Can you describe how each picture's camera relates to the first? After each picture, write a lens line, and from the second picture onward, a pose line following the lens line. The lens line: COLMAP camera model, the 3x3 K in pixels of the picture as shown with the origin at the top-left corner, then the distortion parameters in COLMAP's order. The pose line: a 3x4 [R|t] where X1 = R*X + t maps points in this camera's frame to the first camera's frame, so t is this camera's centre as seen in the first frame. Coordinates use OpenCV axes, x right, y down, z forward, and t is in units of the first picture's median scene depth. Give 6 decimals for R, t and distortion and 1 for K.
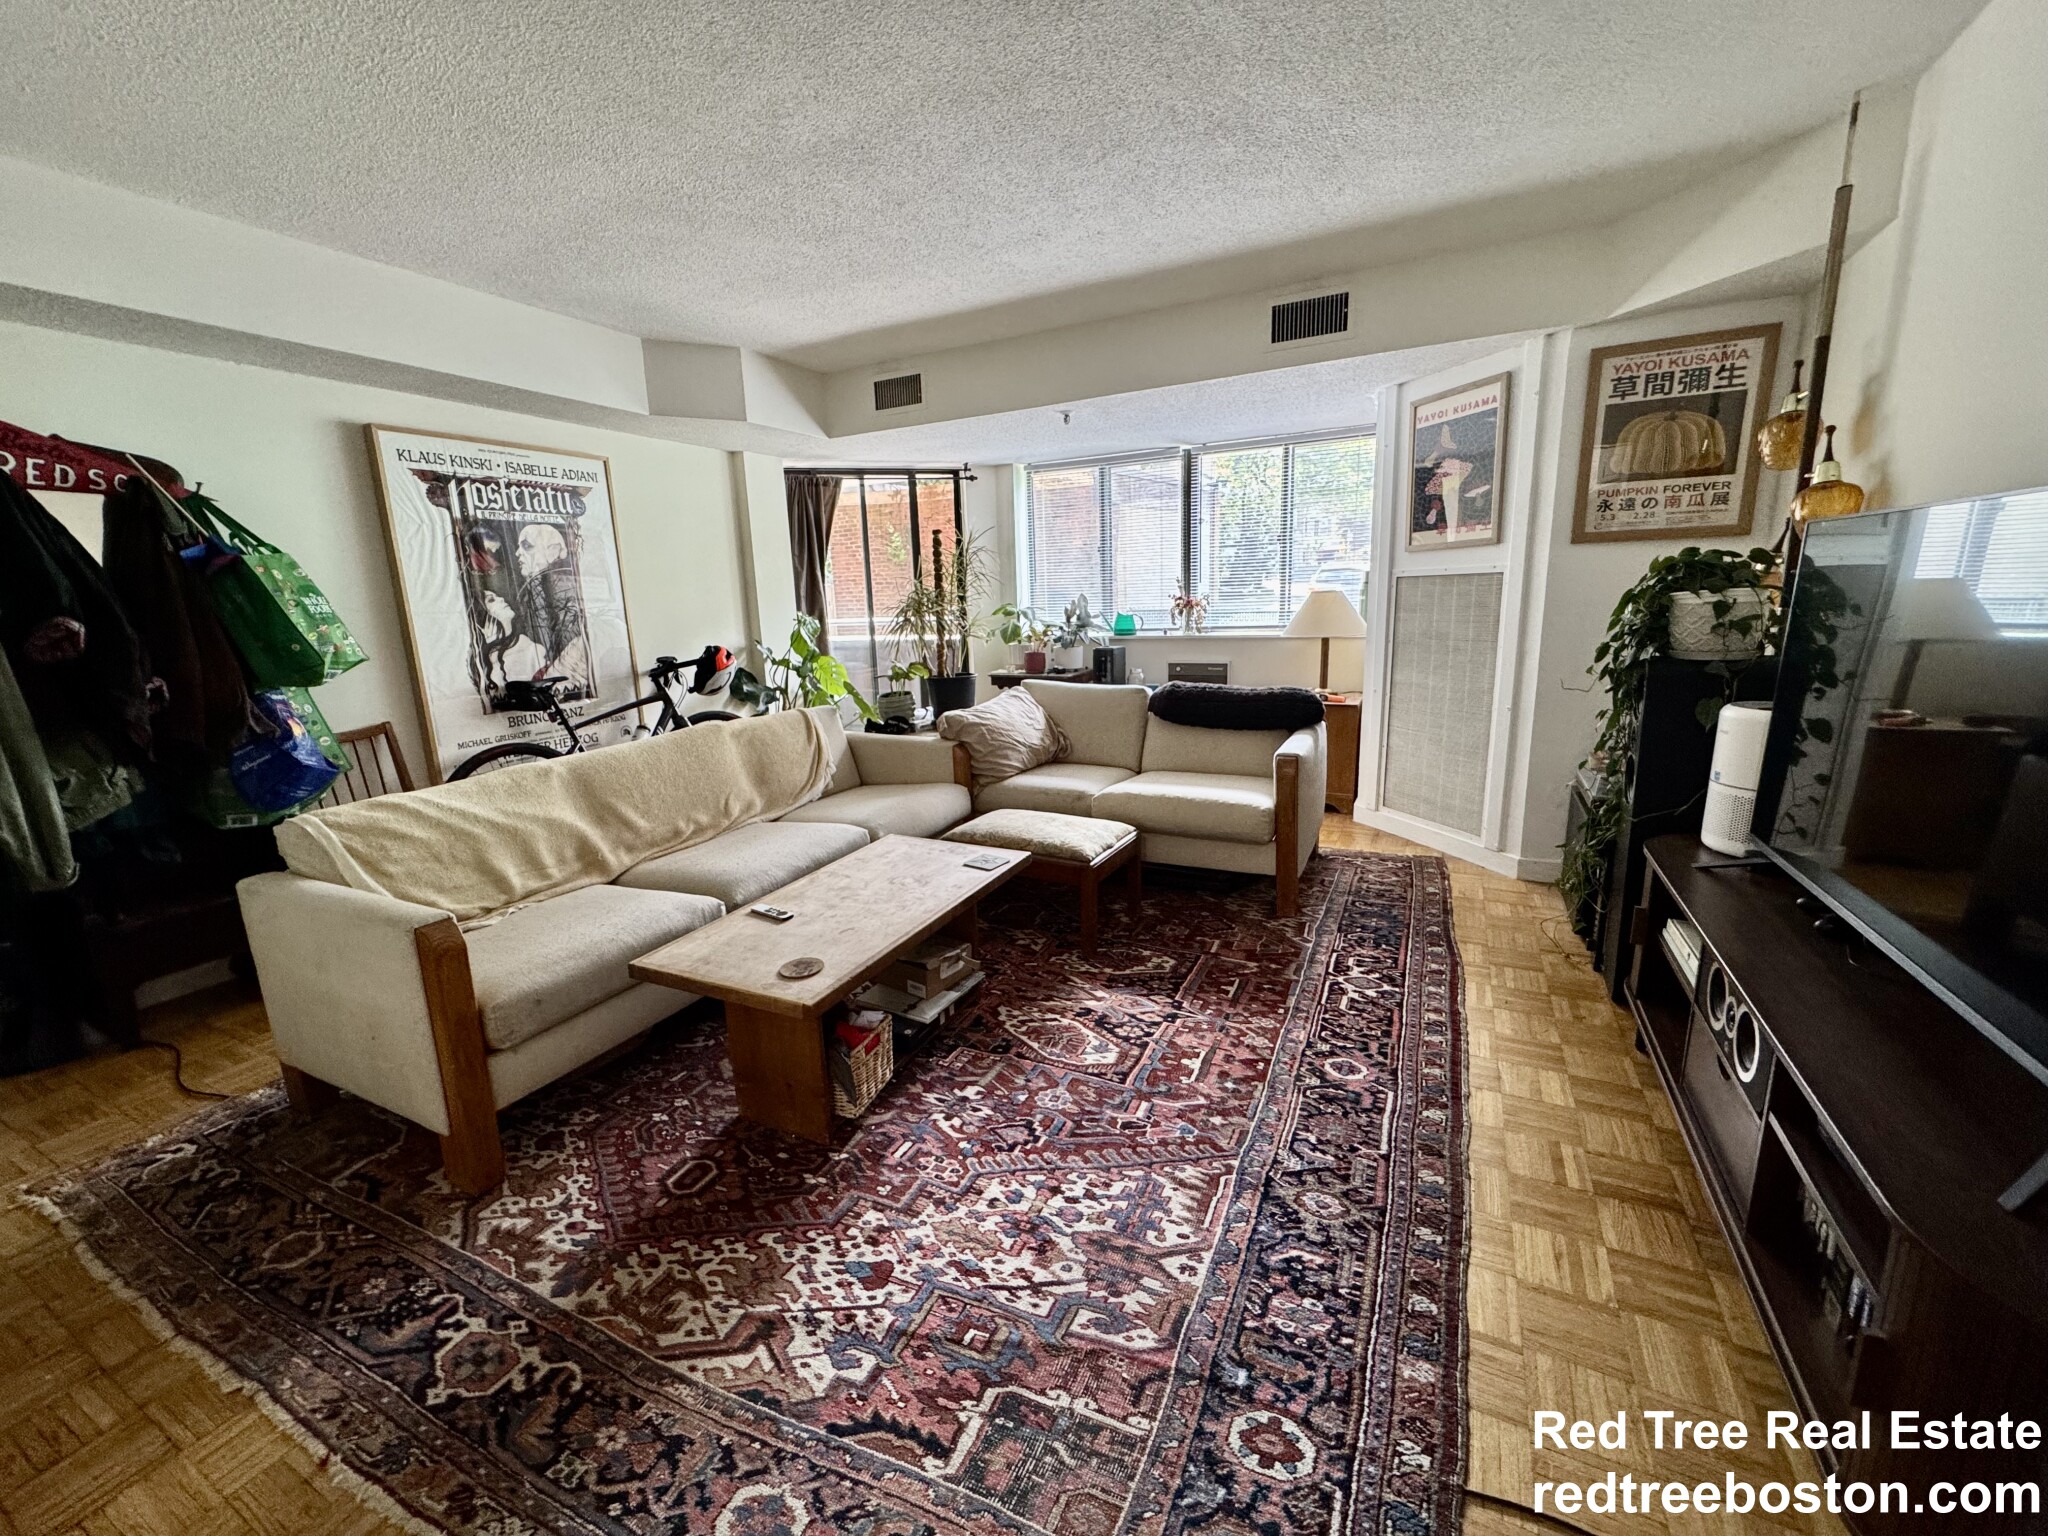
lens RADIAL K [[817.7, 0, 1021.5], [0, 817.7, 767.1], [0, 0, 1]] dist [-0.000889, -0.000574]
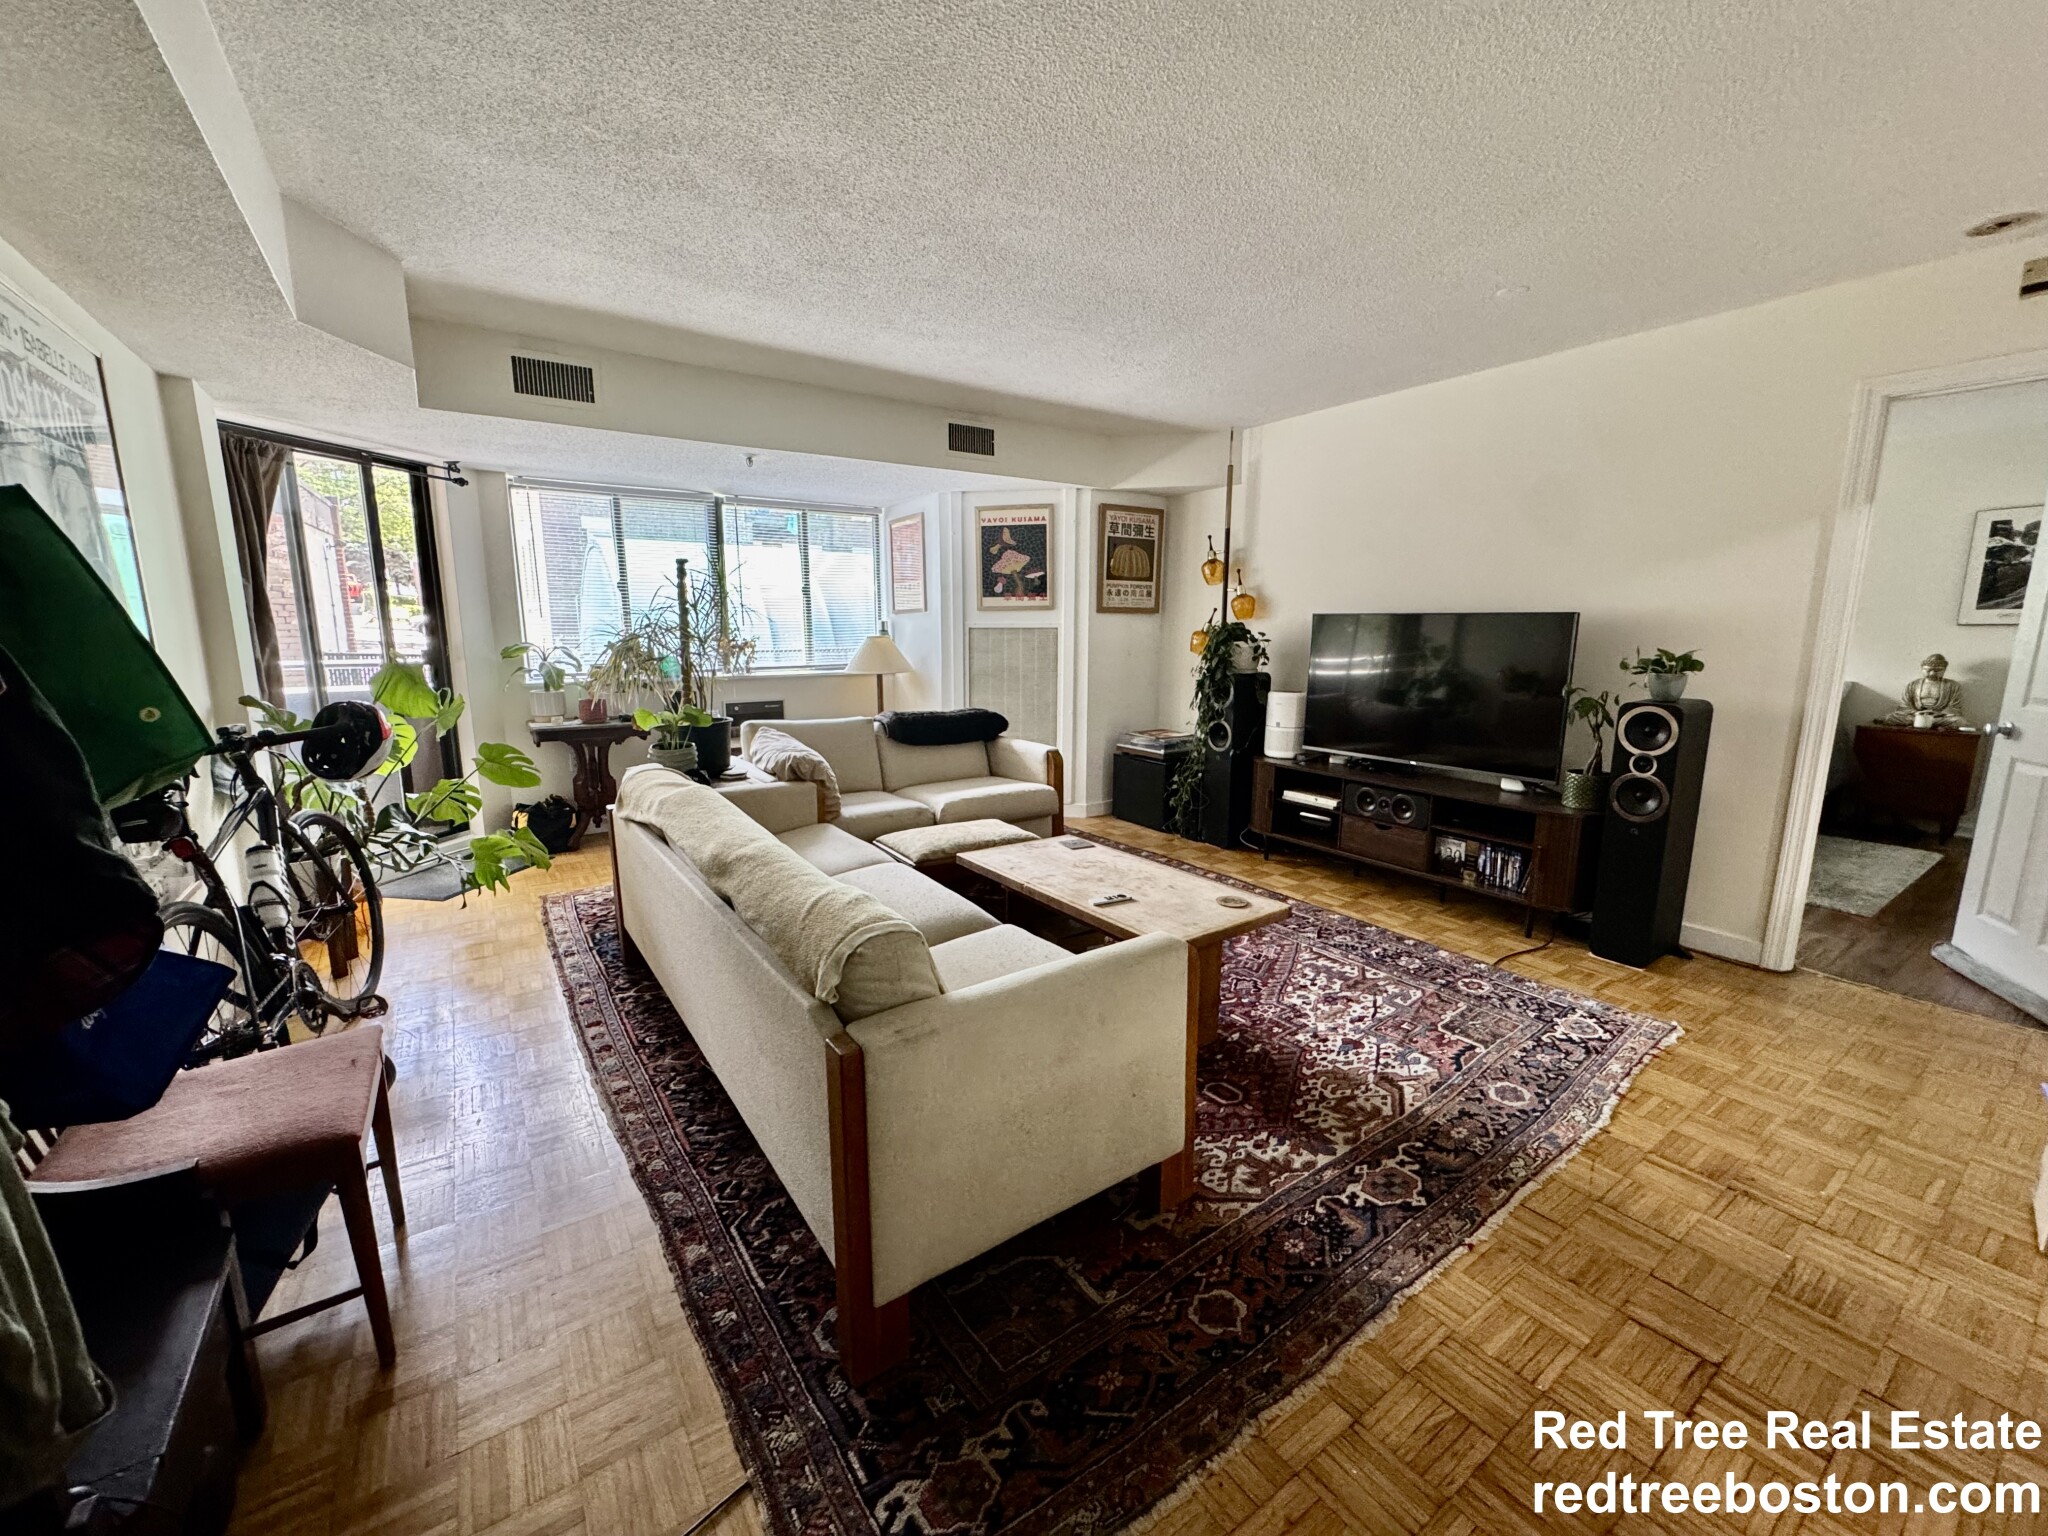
lens RADIAL K [[818.1, 0, 1021.4], [0, 818.1, 768.0], [0, 0, 1]] dist [-0.003486, 0.000827]
pose [[0.472111, -0.117646, 0.873654, -1.006142], [0.165839, 0.985213, 0.043051, -0.058757], [-0.865799, 0.124561, 0.484640, 0.381958]]
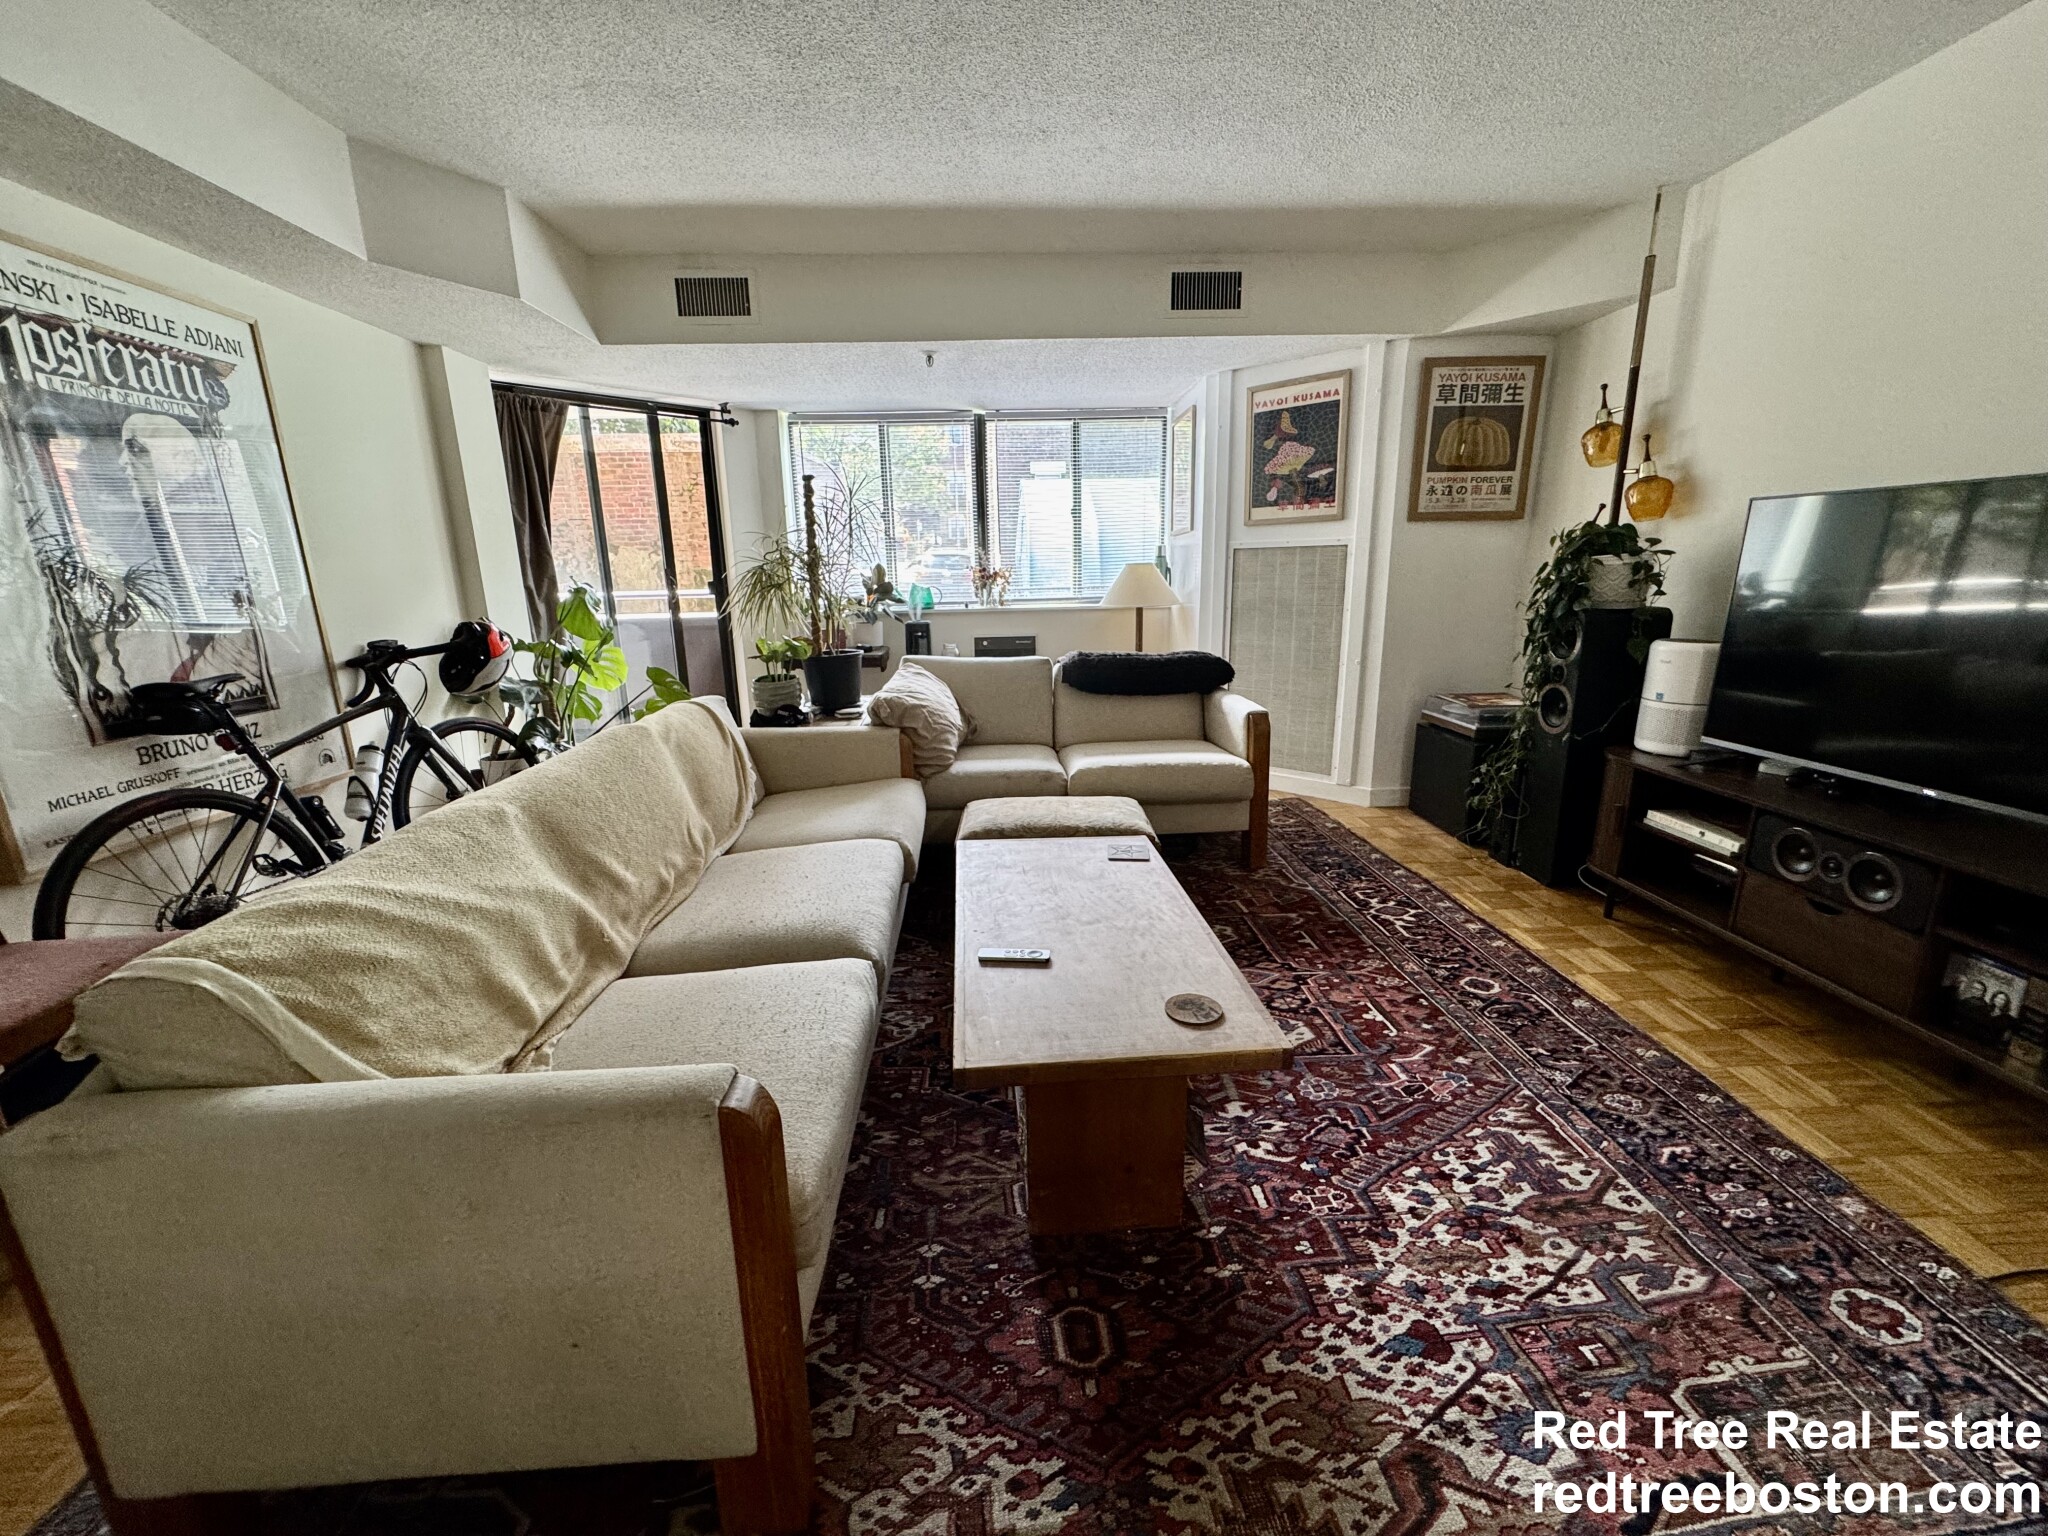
lens RADIAL K [[817.7, 0, 1021.5], [0, 817.7, 767.1], [0, 0, 1]] dist [-0.000889, -0.000574]
pose [[0.868577, -0.100142, 0.485331, -0.473545], [0.092631, 0.994916, 0.039510, -0.016065], [-0.486821, 0.010639, 0.873437, 0.253288]]
